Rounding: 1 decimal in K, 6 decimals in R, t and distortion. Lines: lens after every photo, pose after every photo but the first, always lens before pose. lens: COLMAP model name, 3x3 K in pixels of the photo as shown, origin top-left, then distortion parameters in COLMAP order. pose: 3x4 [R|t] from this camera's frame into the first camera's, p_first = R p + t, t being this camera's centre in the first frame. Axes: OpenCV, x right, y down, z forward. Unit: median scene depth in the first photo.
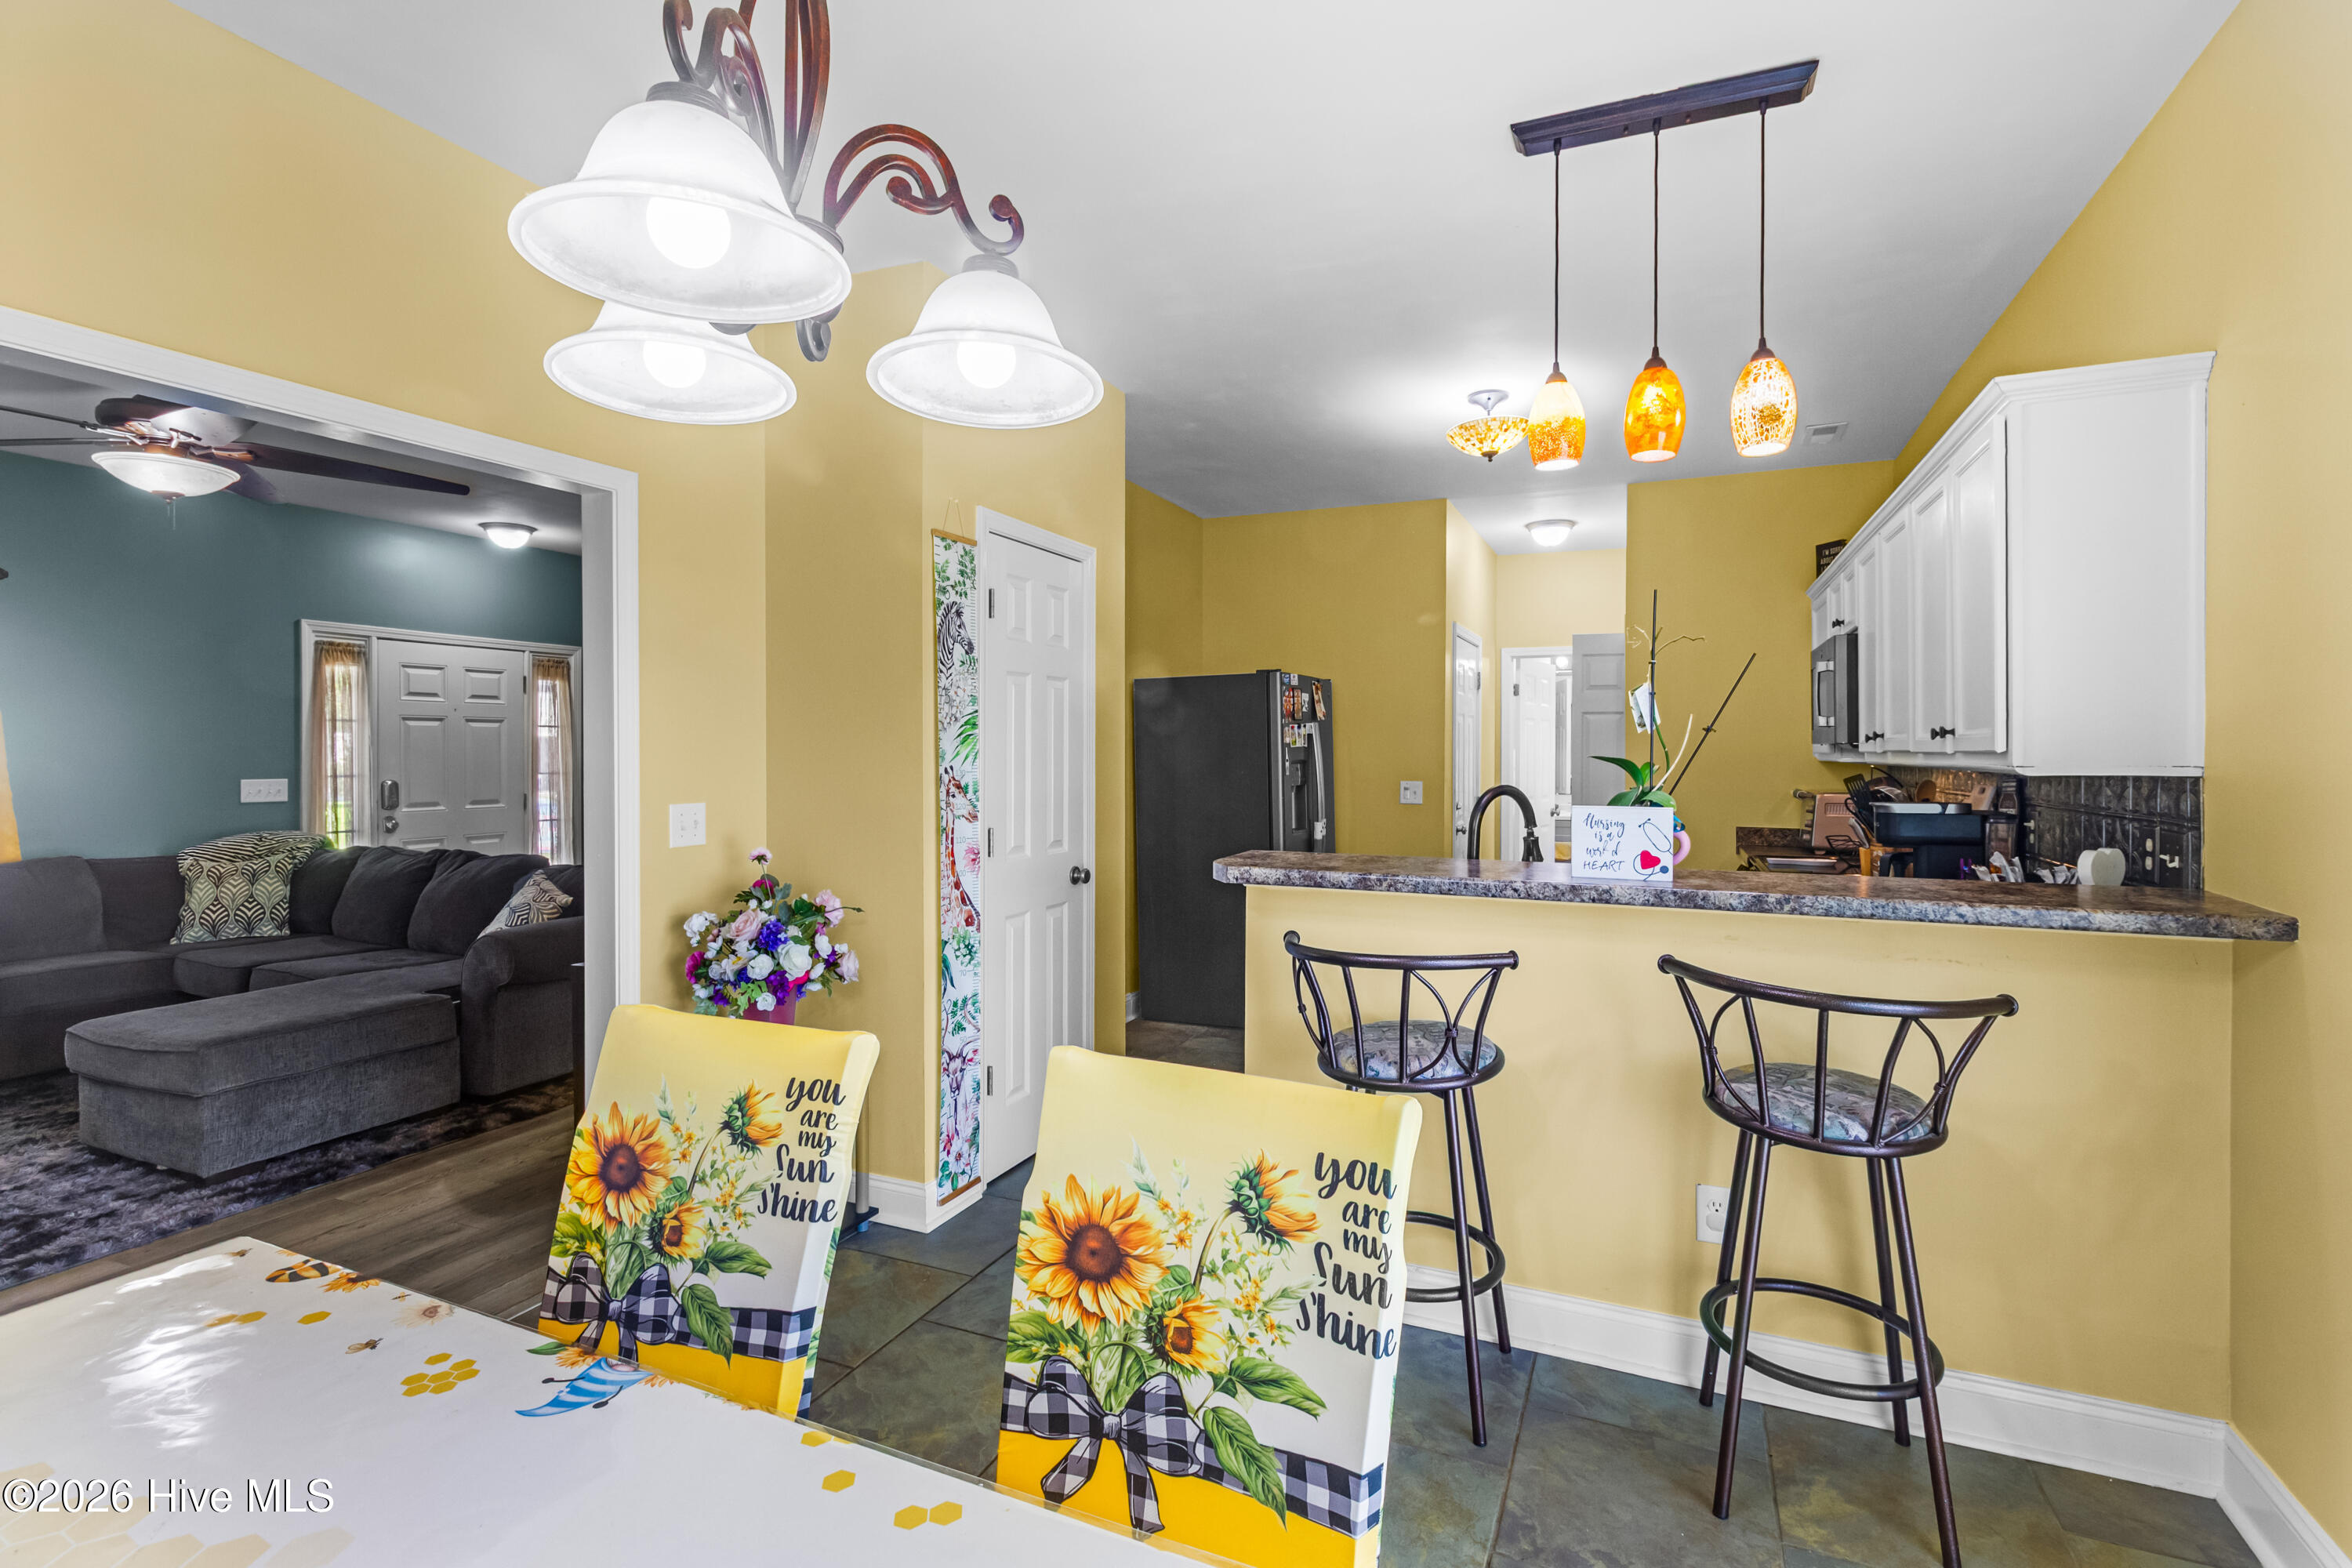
lens RADIAL K [[1102.2, 0, 1194.7], [0, 1102.2, 762.7], [0, 0, 1]] dist [0.001637, -0.001472]
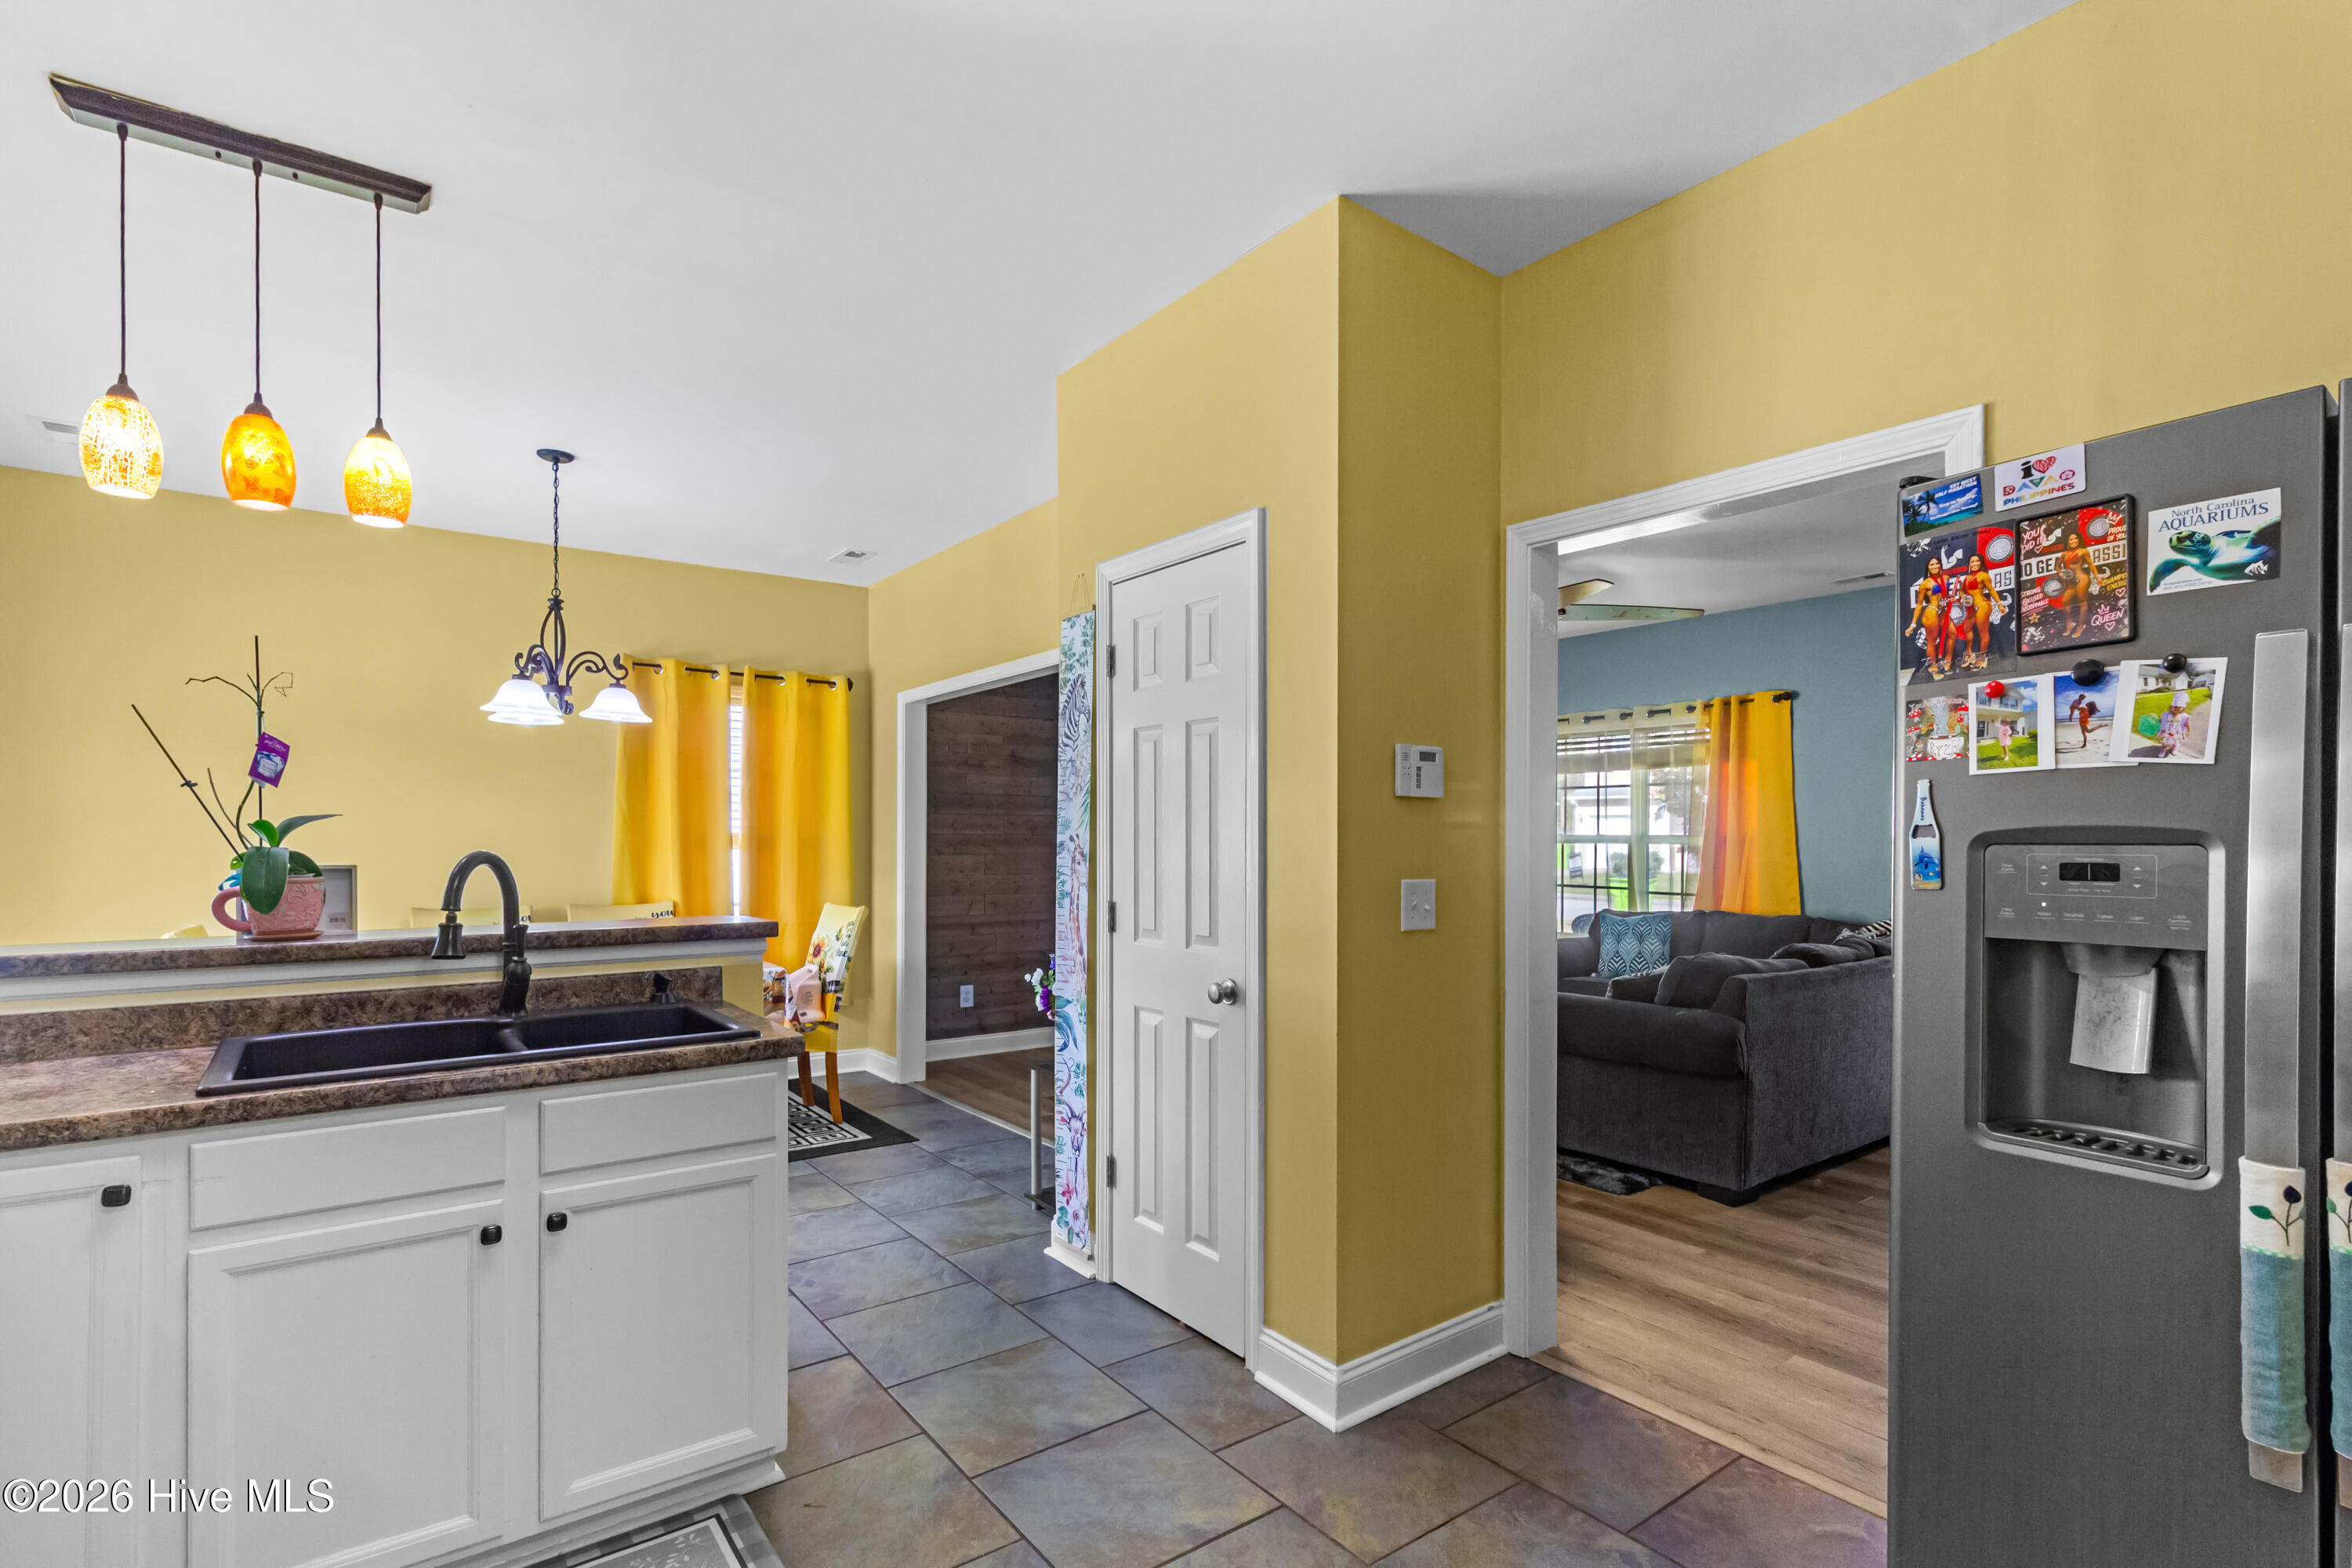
lens RADIAL K [[1102.2, 0, 1203.2], [0, 1102.2, 842.6], [0, 0, 1]] dist [0.001637, -0.001472]
pose [[-0.487663, 0.001175, -0.873031, 0.874128], [-0.013649, 0.999867, 0.008970, 0.000322], [0.872925, 0.016290, -0.487582, 2.245777]]
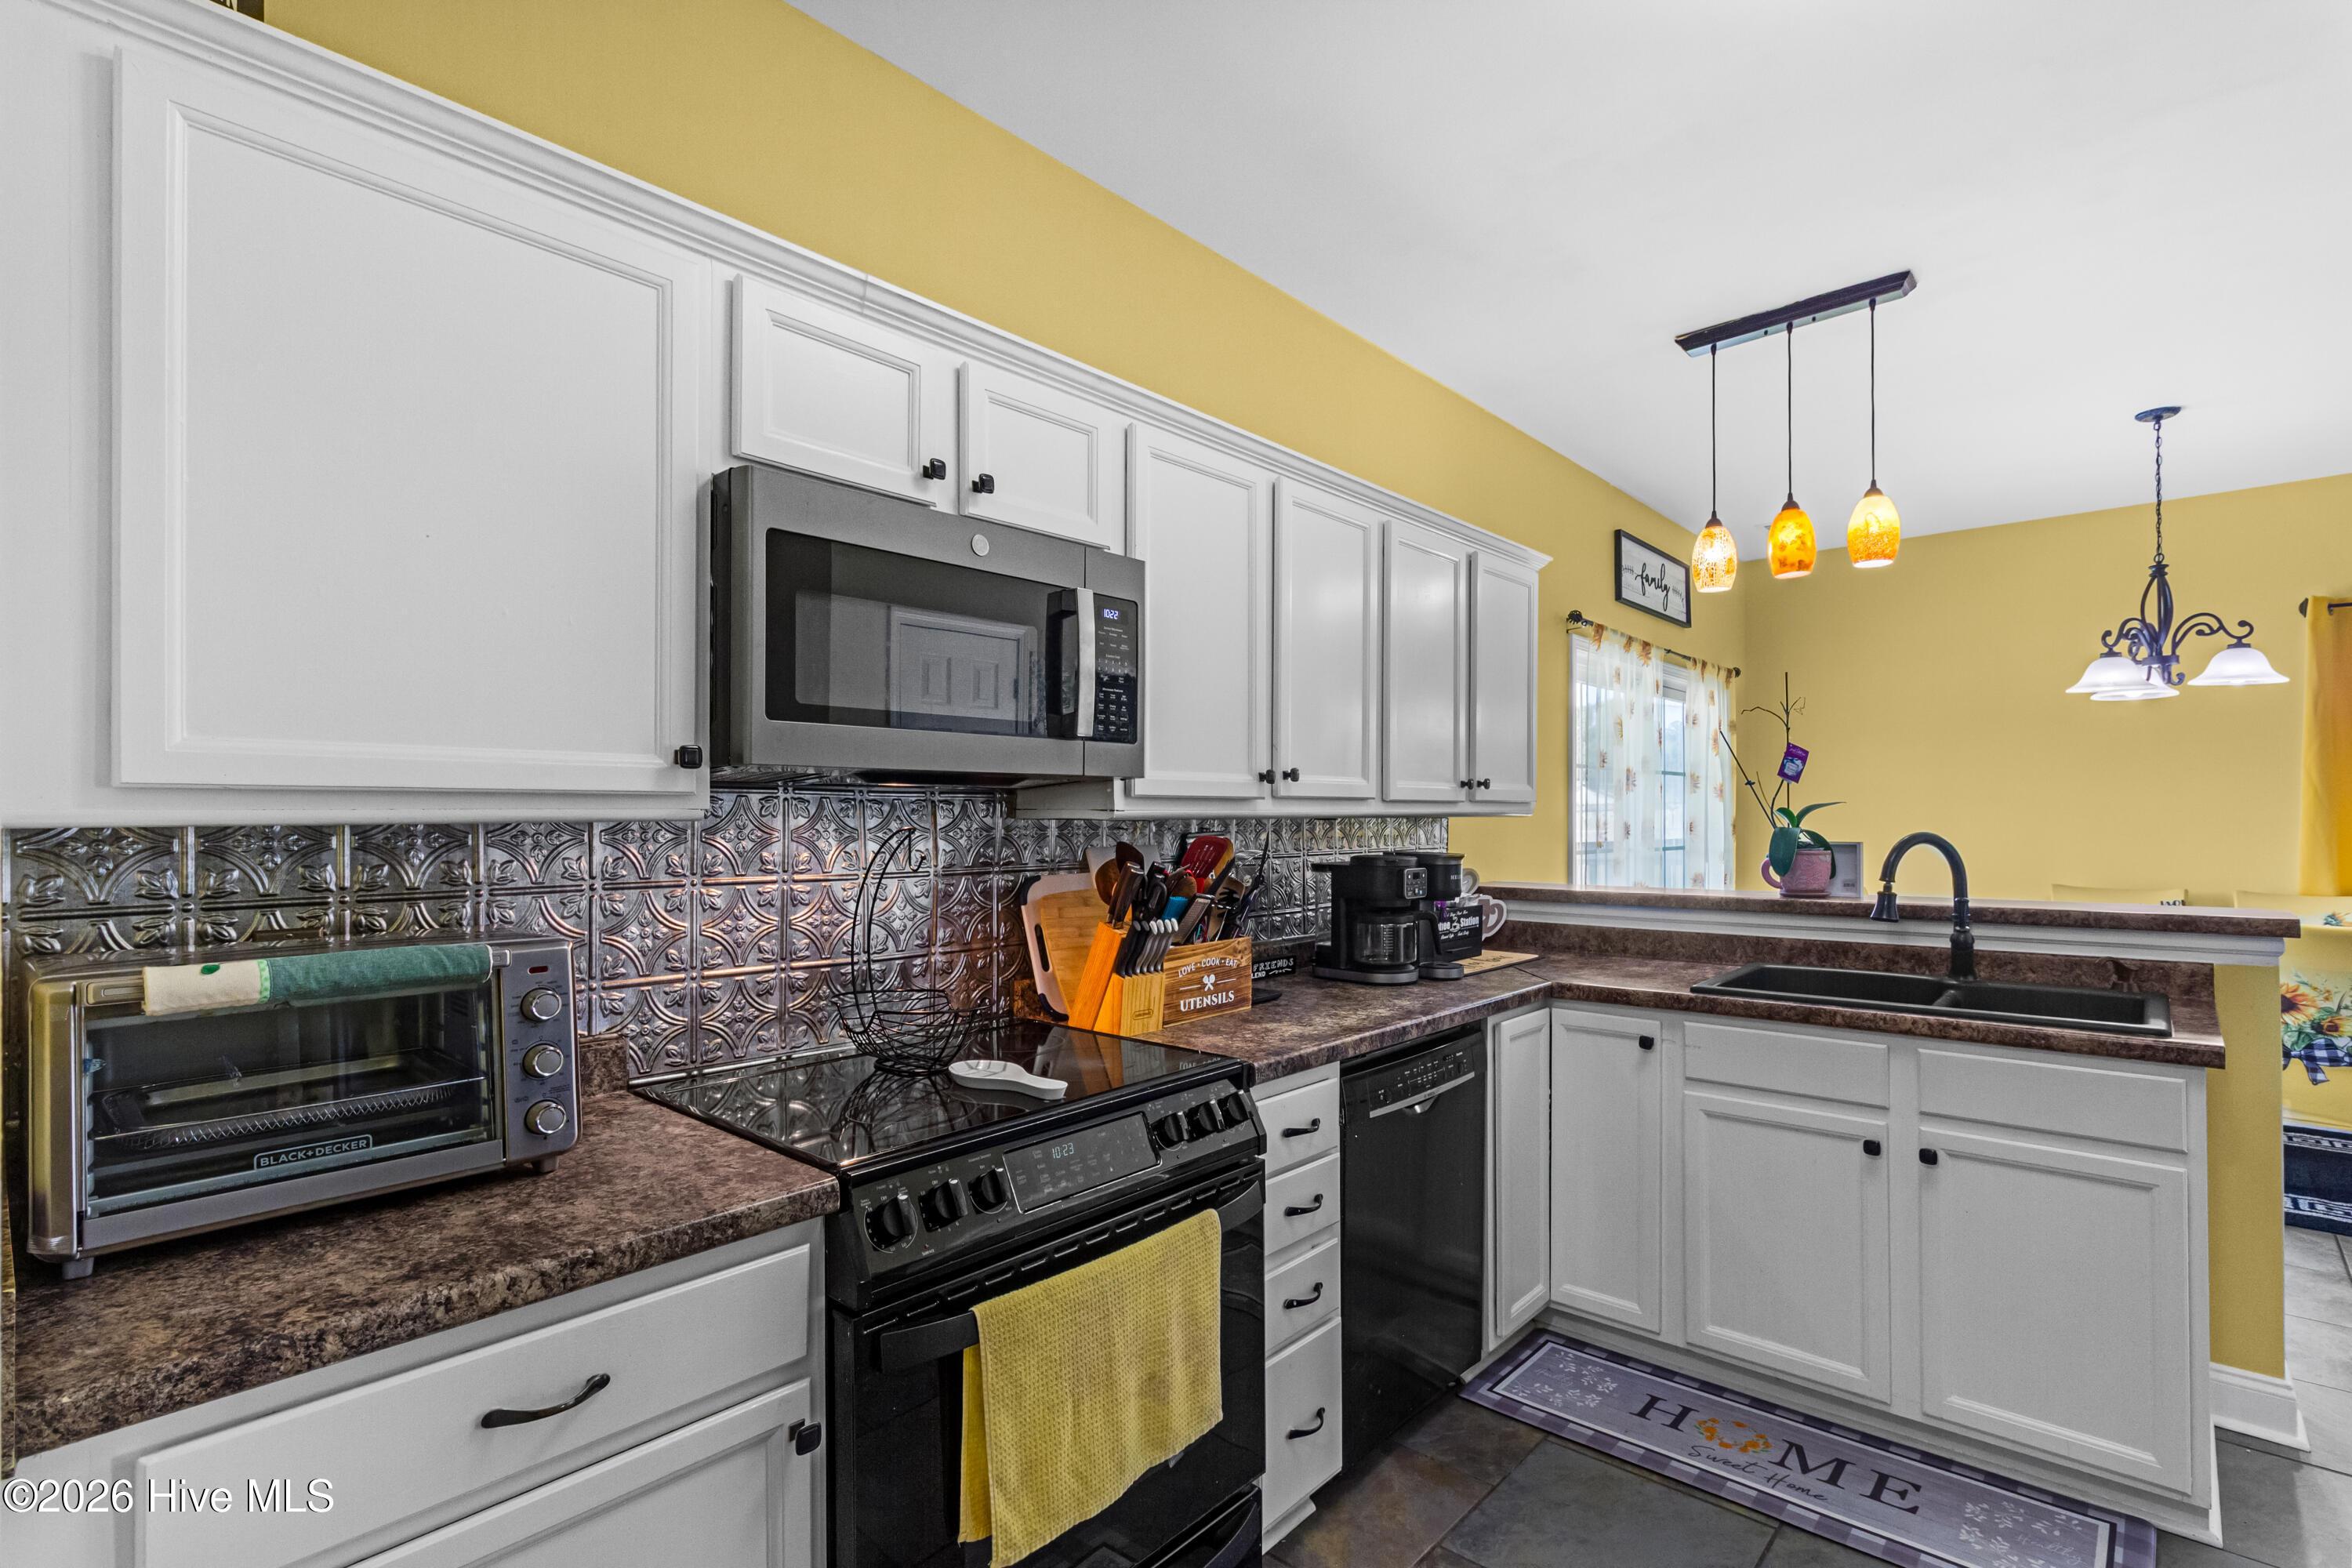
lens RADIAL K [[1102.2, 0, 1199.2], [0, 1102.2, 813.2], [0, 0, 1]] dist [0.001637, -0.001472]
pose [[-0.949151, 0.003872, 0.314797, 0.686385], [0.006854, 0.999942, 0.008364, -0.008930], [-0.314746, 0.010096, -0.949122, 2.518807]]
